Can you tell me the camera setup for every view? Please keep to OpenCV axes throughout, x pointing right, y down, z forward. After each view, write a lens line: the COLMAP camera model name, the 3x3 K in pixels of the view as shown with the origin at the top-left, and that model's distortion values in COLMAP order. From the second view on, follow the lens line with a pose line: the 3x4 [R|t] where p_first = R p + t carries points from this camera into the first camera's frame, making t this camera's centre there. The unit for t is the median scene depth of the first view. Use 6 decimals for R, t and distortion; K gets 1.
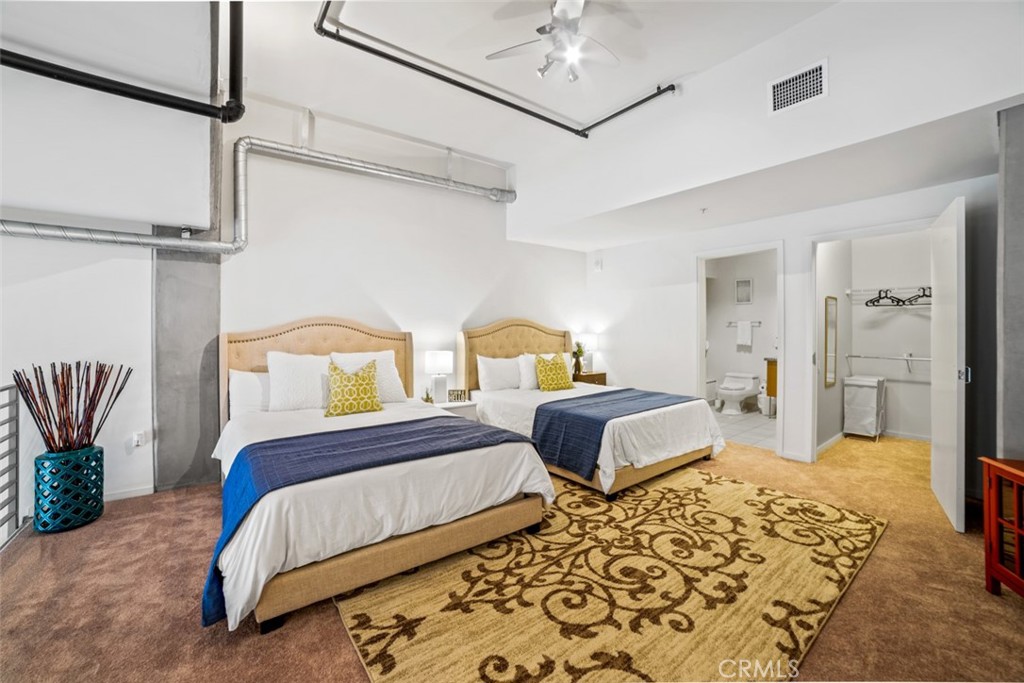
lens RADIAL K [[411.5, 0, 510.2], [0, 411.5, 343.6], [0, 0, 1]] dist [-0.097140, 0.036102]
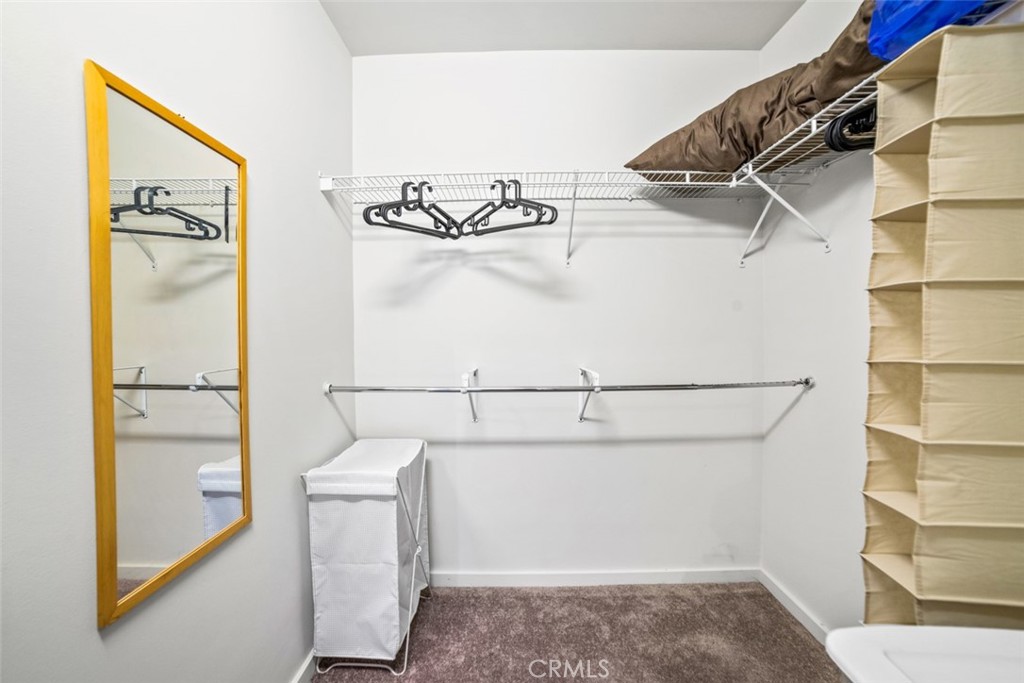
lens RADIAL K [[418.6, 0, 504.8], [0, 418.6, 340.7], [0, 0, 1]] dist [-0.103979, 0.033474]
pose [[0.635626, -0.012211, 0.771900, 0.743714], [0.019434, 0.999811, -0.000186, -0.003935], [-0.771752, 0.015119, 0.635744, 0.721065]]
